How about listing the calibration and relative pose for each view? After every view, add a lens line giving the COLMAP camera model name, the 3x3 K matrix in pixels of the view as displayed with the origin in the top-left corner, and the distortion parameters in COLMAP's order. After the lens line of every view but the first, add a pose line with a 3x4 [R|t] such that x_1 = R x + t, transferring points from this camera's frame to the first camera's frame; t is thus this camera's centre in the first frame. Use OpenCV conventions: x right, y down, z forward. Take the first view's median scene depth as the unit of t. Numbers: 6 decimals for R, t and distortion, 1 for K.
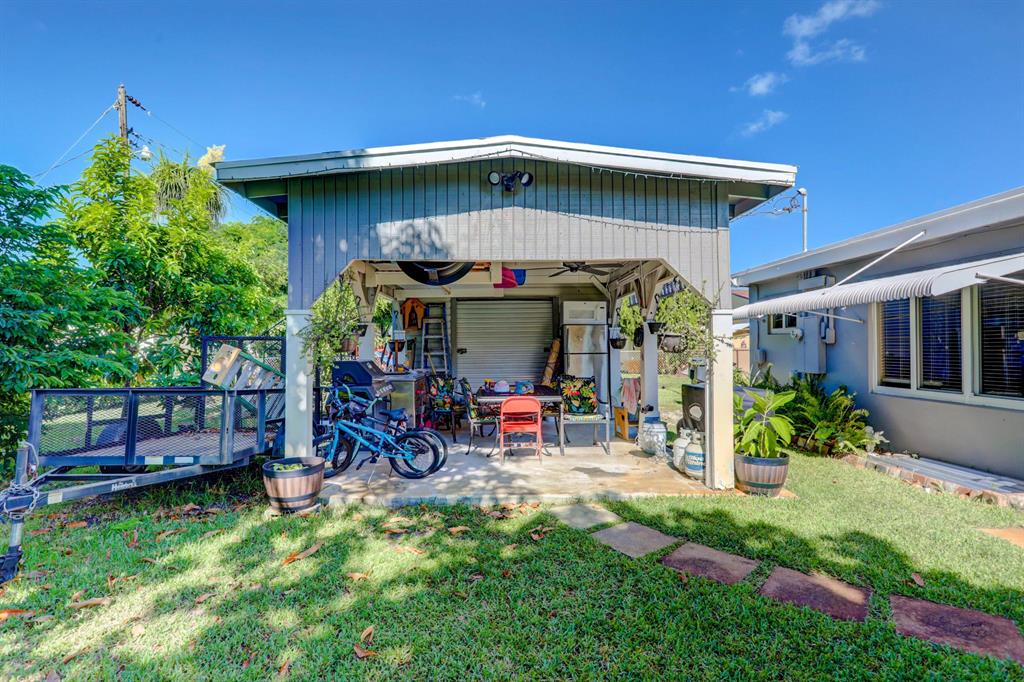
lens RADIAL K [[479.9, 0, 512.0], [0, 479.9, 341.0], [0, 0, 1]] dist [0.001037, 0.000150]
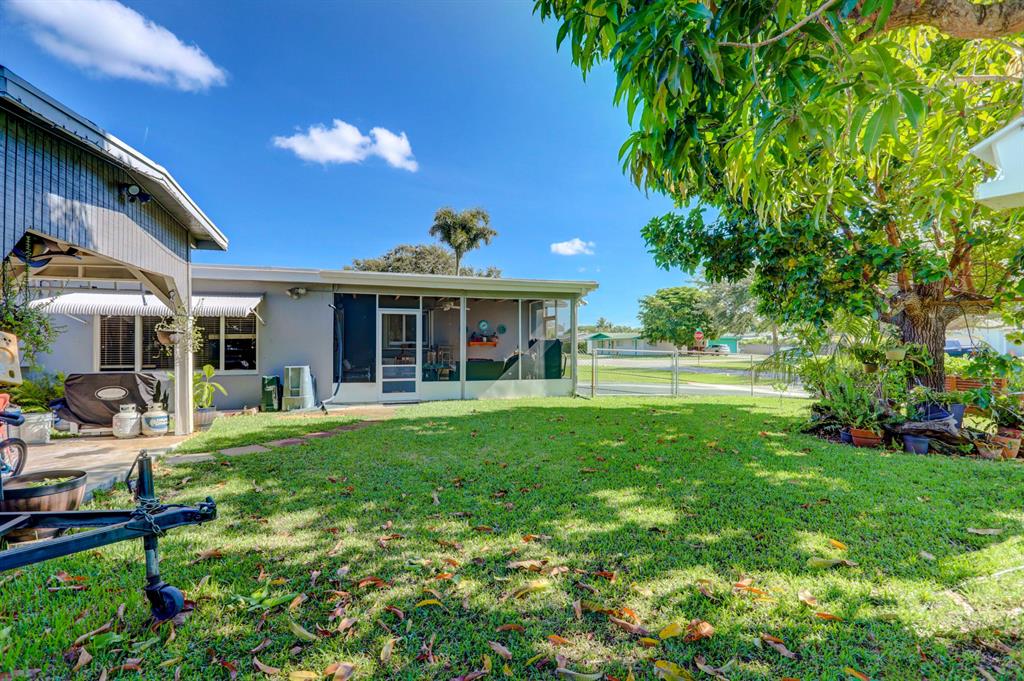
lens RADIAL K [[495.7, 0, 512.0], [0, 495.7, 340.5], [0, 0, 1]] dist [0.003093, 0.000430]
pose [[-0.274912, 0.017712, 0.961306, -1.495619], [-0.012559, 0.999679, -0.022010, 0.037917], [-0.961387, -0.018124, -0.274601, 0.470342]]
